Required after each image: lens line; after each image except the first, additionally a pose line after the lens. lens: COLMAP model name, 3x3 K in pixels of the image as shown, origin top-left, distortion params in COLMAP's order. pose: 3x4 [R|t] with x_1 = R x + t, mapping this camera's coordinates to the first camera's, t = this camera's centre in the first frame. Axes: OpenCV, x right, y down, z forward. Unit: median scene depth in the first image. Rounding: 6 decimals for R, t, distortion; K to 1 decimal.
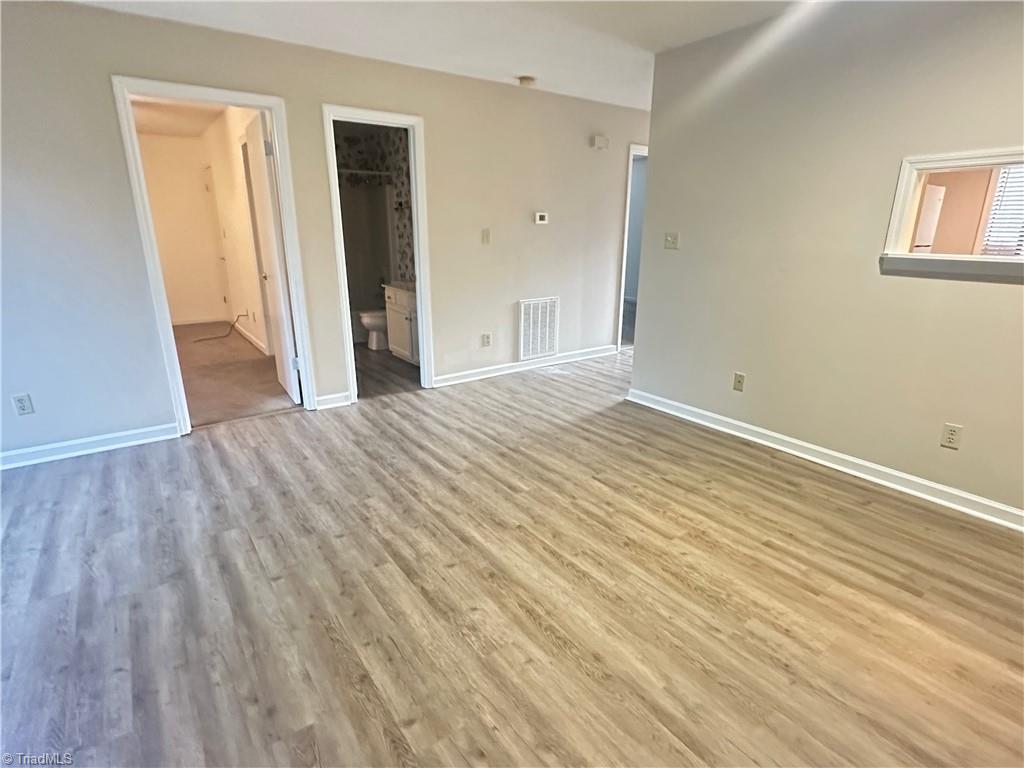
lens RADIAL K [[526.5, 0, 514.9], [0, 526.5, 386.2], [0, 0, 1]] dist [-0.002203, 0.000481]
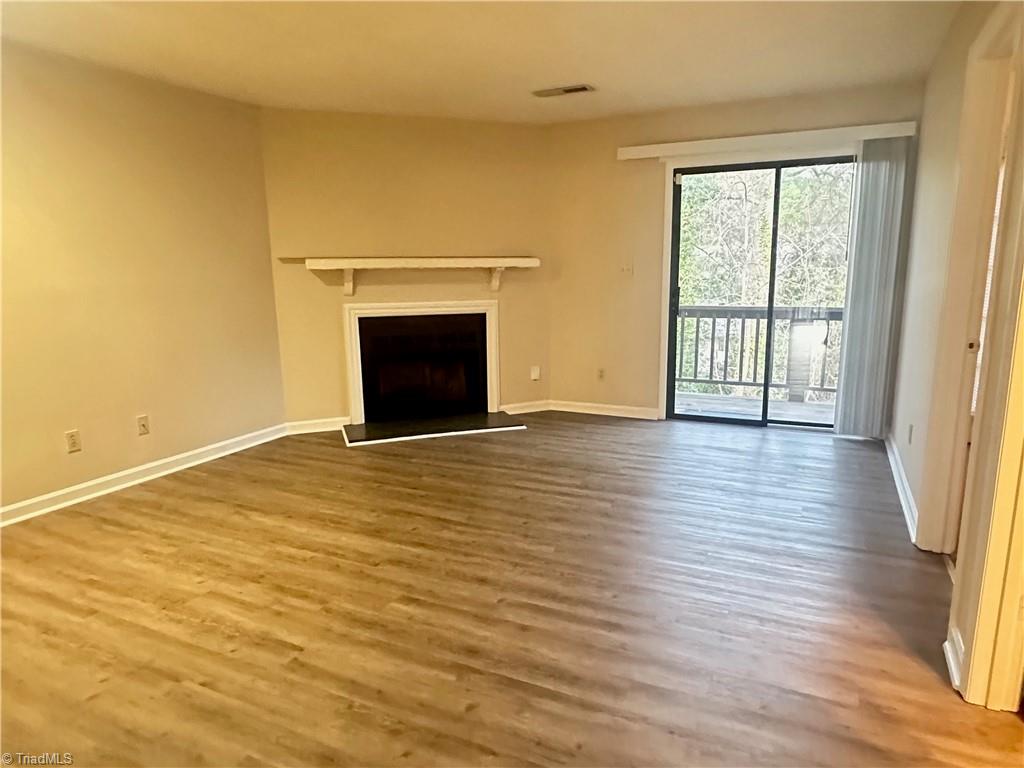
lens RADIAL K [[641.9, 0, 512.0], [0, 641.9, 388.1], [0, 0, 1]] dist [-0.005727, 0.003041]
pose [[-0.881033, 0.101198, -0.462103, 0.290538], [-0.124710, 0.892606, 0.433246, -0.542074], [0.456320, 0.439333, -0.773795, 1.819098]]
